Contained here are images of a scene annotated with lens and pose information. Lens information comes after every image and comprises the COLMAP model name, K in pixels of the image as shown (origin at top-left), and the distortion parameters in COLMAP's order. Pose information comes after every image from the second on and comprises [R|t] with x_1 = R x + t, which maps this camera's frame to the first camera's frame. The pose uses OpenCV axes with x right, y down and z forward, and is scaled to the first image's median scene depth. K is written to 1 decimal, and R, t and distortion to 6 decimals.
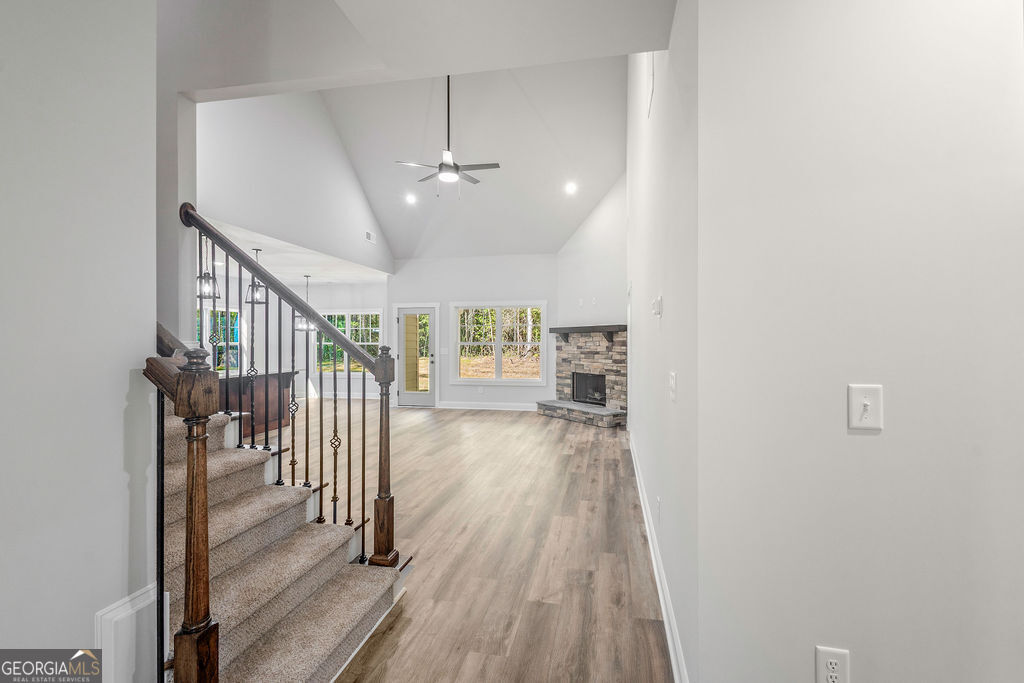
lens RADIAL K [[471.0, 0, 512.0], [0, 471.0, 341.5], [0, 0, 1]] dist [0.009286, -0.000264]
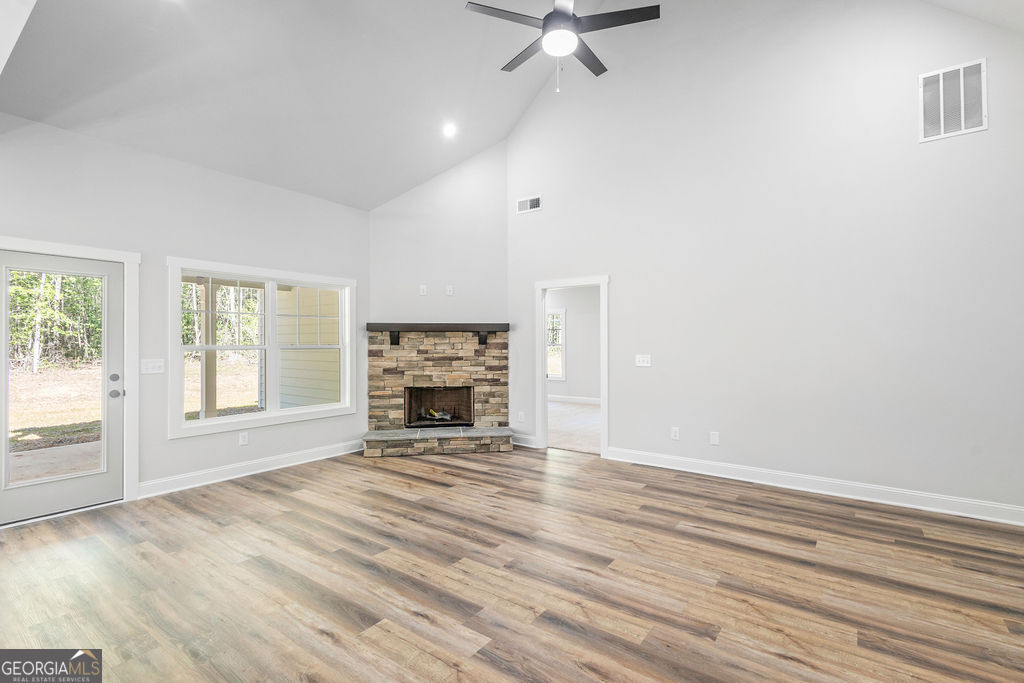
lens RADIAL K [[471.0, 0, 512.0], [0, 471.0, 341.5], [0, 0, 1]] dist [0.009286, -0.000264]
pose [[0.413930, 0.003295, 0.910303, -0.477272], [-0.000183, 0.999994, -0.003536, -0.000827], [-0.910309, 0.001297, 0.413928, 0.599203]]
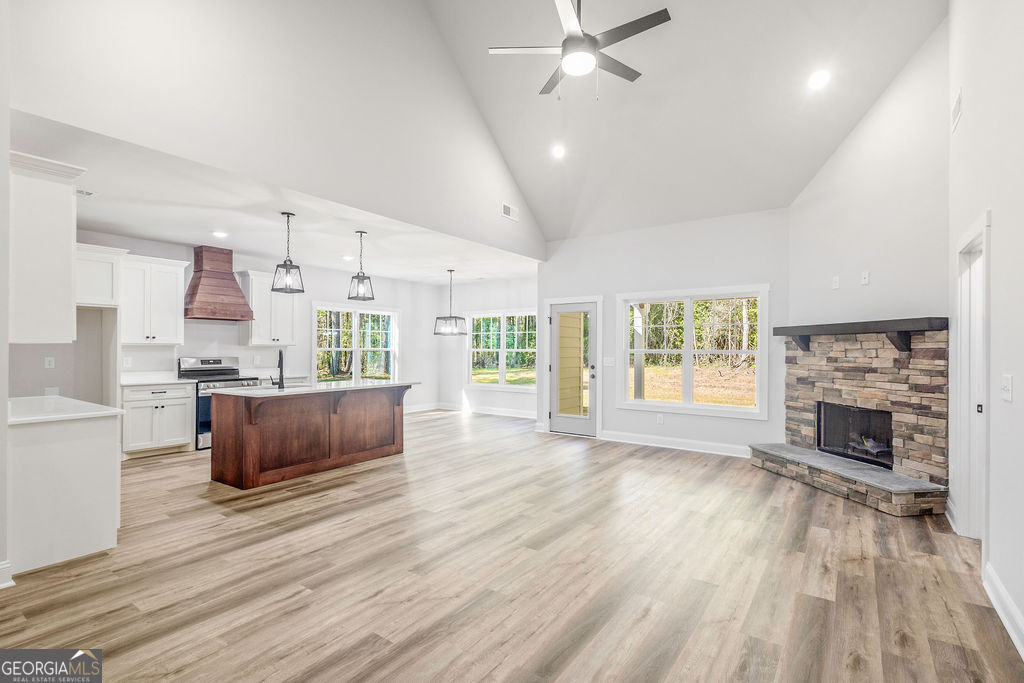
lens RADIAL K [[477.6, 0, 516.6], [0, 477.6, 348.7], [0, 0, 1]] dist [0.011591, -0.000223]
pose [[0.916745, 0.005595, -0.399433, 0.023455], [-0.005615, 0.999984, 0.001120, 0.000465], [0.399433, 0.001216, 0.916762, 0.314020]]
